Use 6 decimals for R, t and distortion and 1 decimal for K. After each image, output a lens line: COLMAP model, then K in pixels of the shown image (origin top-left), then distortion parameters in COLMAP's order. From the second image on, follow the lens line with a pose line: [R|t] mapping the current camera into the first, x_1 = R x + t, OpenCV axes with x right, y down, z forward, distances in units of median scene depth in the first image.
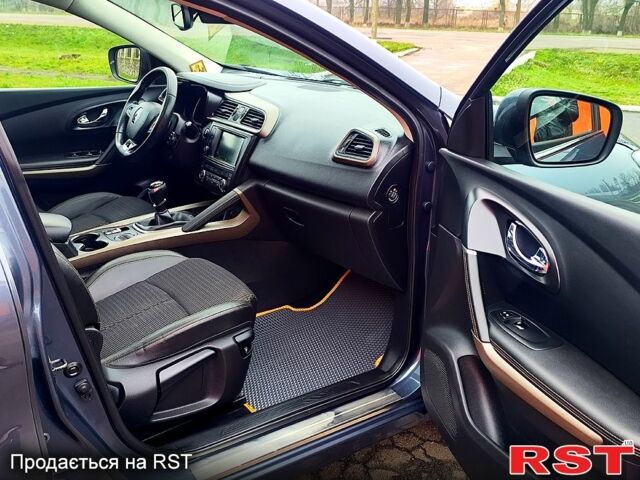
lens RADIAL K [[665.9, 0, 320.0], [0, 665.9, 240.0], [0, 0, 1]] dist [0.070861, -0.016732]
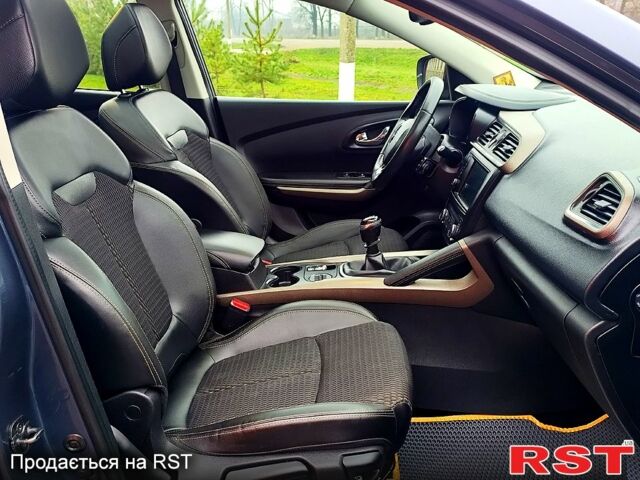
lens RADIAL K [[665.9, 0, 320.0], [0, 665.9, 240.0], [0, 0, 1]] dist [0.070861, -0.016732]
pose [[0.803232, 0.152651, -0.575774, 0.166071], [-0.174139, 0.984555, 0.018096, -0.062438], [0.569644, 0.085729, 0.817409, 0.315417]]
